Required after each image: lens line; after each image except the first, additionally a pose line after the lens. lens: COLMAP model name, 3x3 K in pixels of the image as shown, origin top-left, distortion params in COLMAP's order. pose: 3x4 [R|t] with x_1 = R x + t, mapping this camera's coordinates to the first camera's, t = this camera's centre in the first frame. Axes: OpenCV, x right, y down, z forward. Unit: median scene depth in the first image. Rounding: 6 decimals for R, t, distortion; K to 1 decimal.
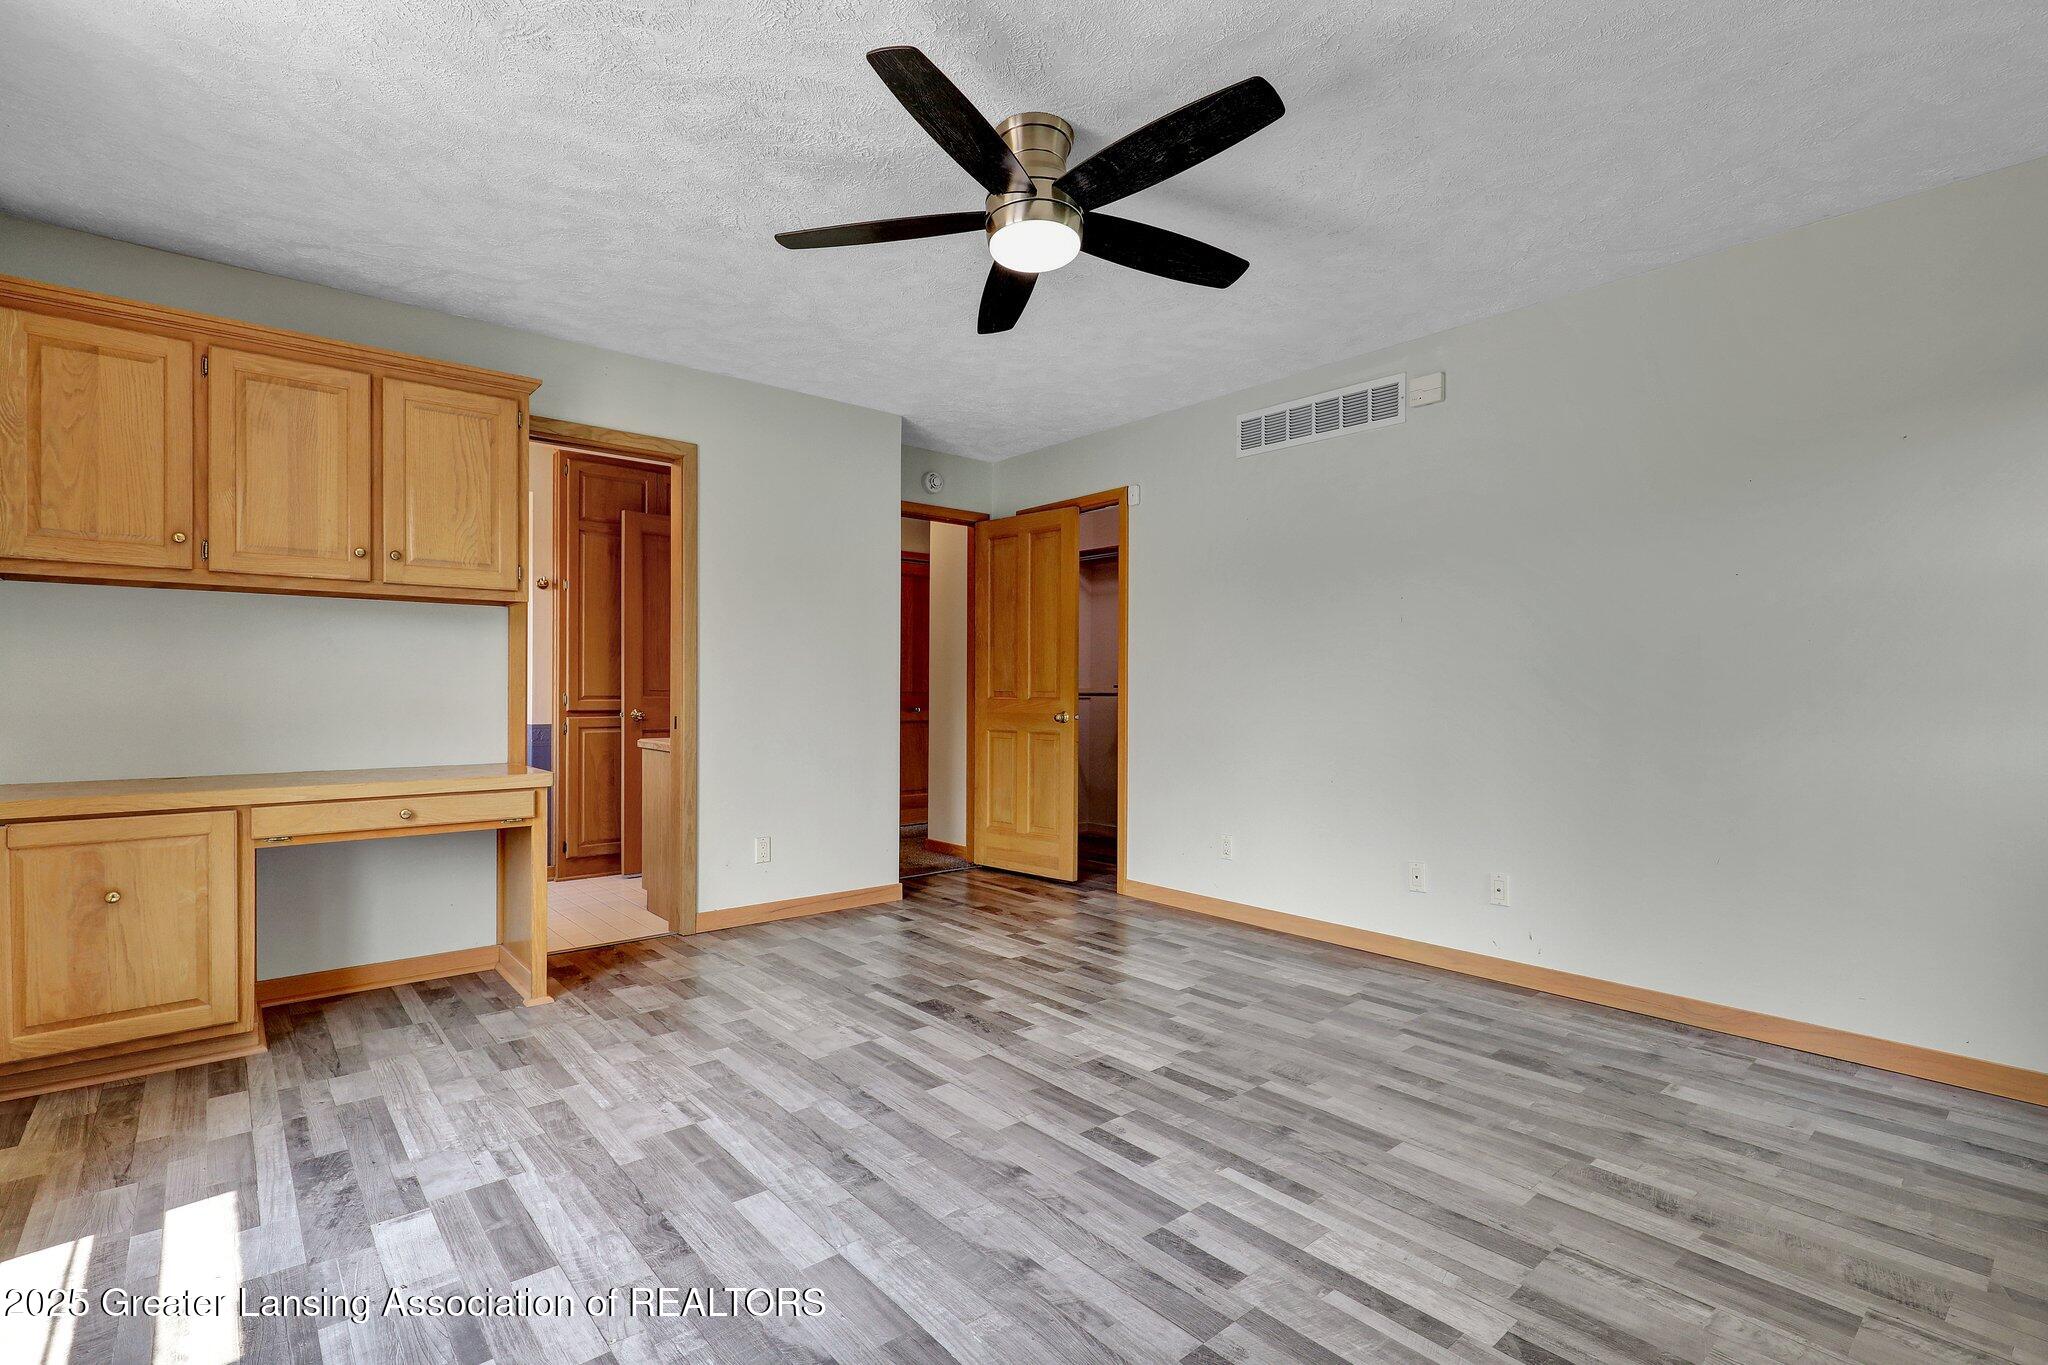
lens RADIAL K [[947.2, 0, 1026.4], [0, 947.2, 692.2], [0, 0, 1]] dist [0.002769, -0.000271]
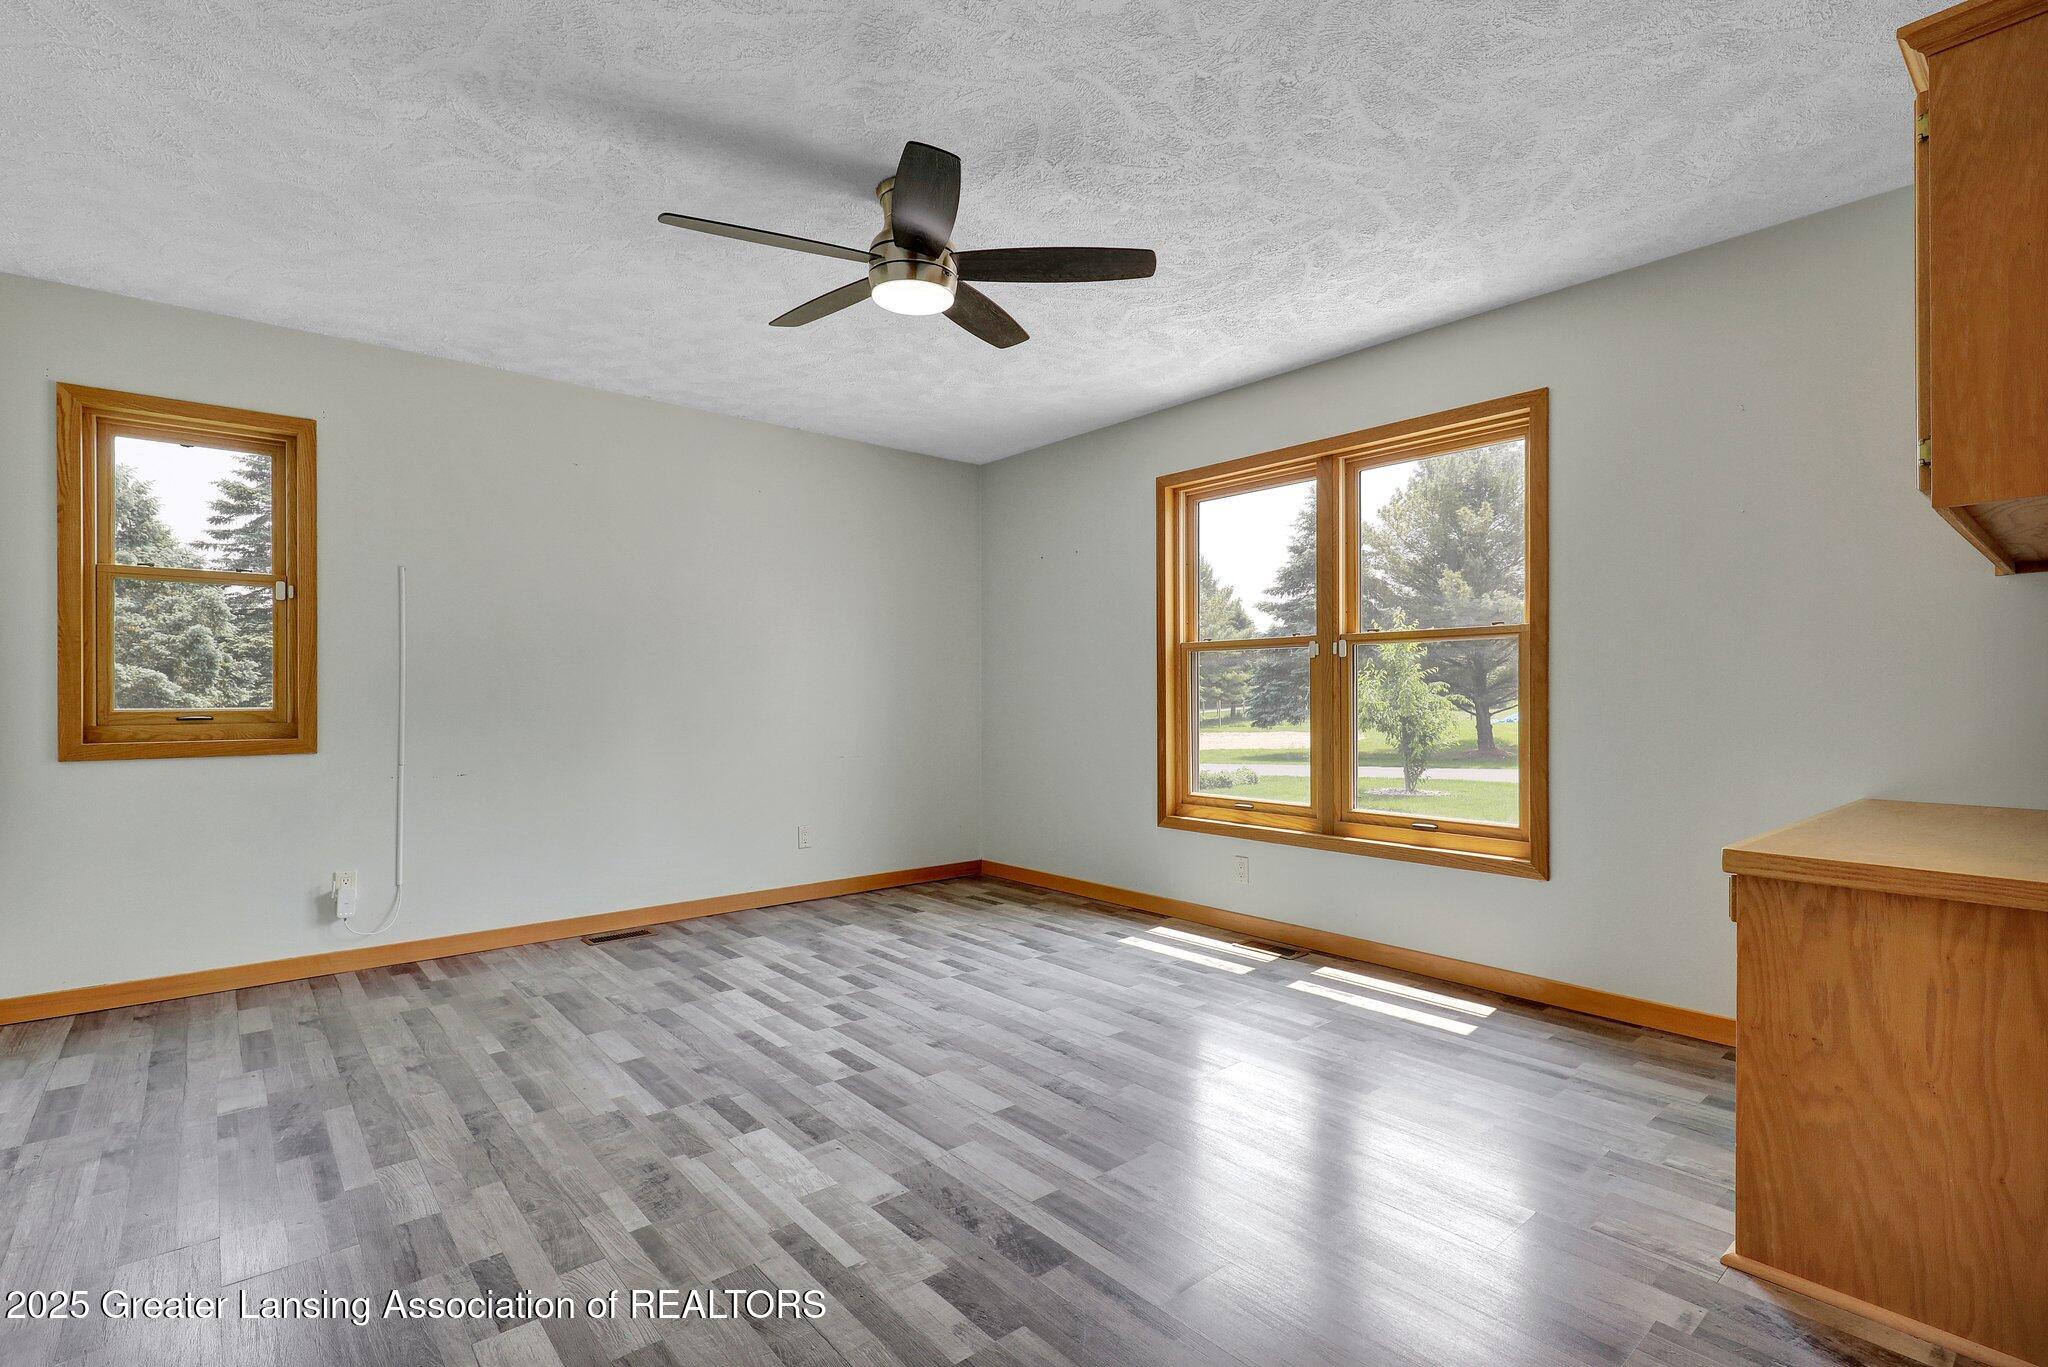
lens RADIAL K [[947.2, 0, 1023.3], [0, 947.2, 689.9], [0, 0, 1]] dist [0.002769, -0.000271]
pose [[-0.999992, -0.002222, 0.003254, -0.125405], [-0.002234, 0.999991, -0.003726, -0.005311], [-0.003246, -0.003733, -0.999988, 2.126040]]
